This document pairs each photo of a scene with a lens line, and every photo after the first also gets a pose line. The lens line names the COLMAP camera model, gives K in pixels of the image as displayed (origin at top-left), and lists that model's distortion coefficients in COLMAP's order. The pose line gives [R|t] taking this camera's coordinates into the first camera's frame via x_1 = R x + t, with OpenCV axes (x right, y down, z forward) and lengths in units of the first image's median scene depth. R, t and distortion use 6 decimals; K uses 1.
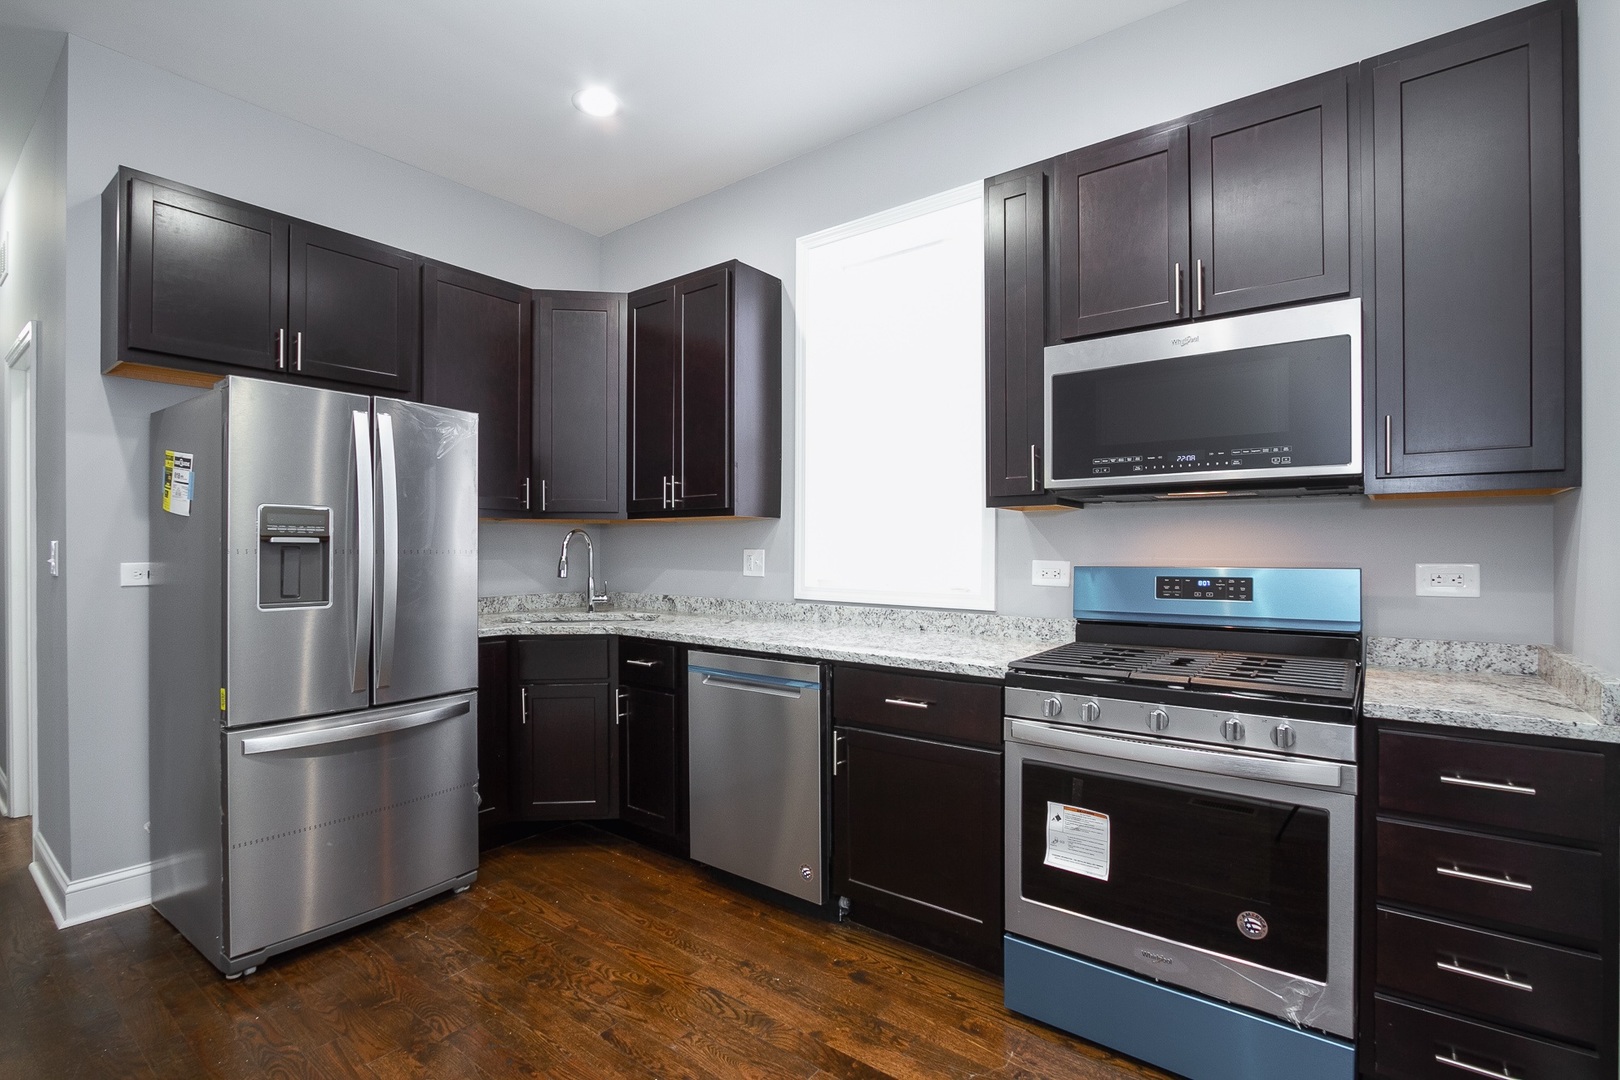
lens RADIAL K [[746.1, 0, 811.2], [0, 746.1, 549.3], [0, 0, 1]] dist [-0.019137, -0.002430]
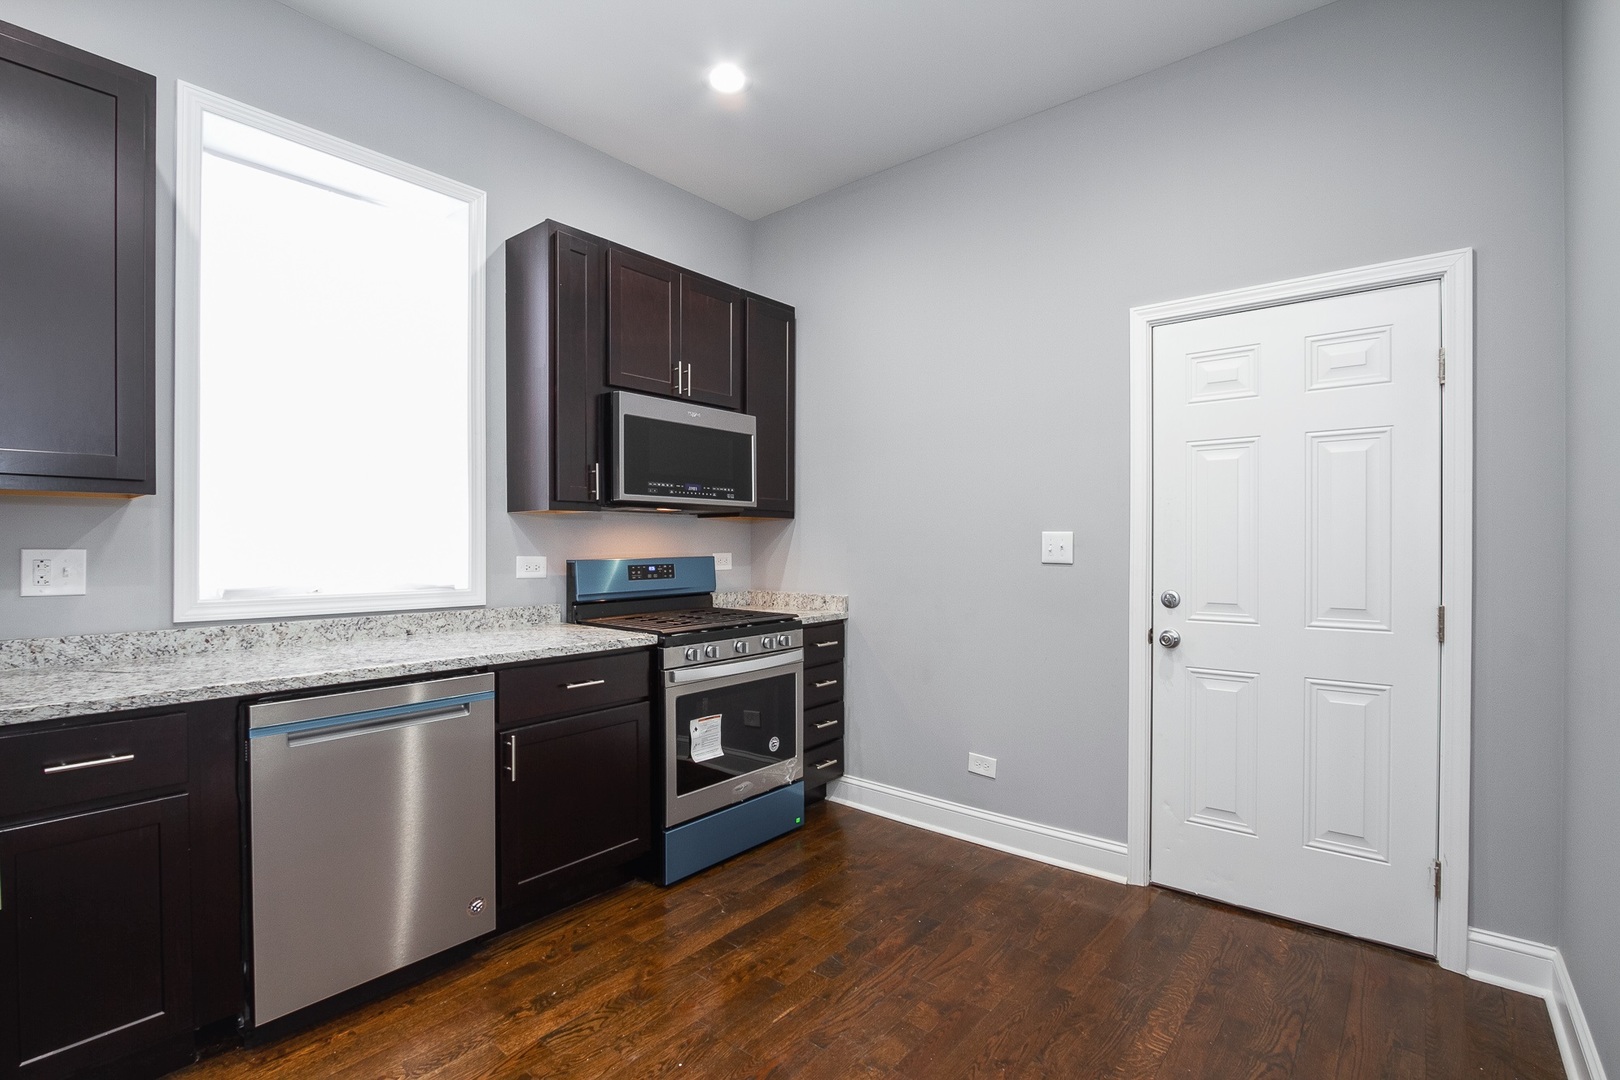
lens RADIAL K [[746.1, 0, 808.5], [0, 746.1, 544.7], [0, 0, 1]] dist [-0.019137, -0.002430]
pose [[0.041757, -0.002378, 0.999125, -0.940383], [0.000964, 0.999997, 0.002339, -0.005975], [-0.999127, 0.000866, 0.041759, 0.594535]]
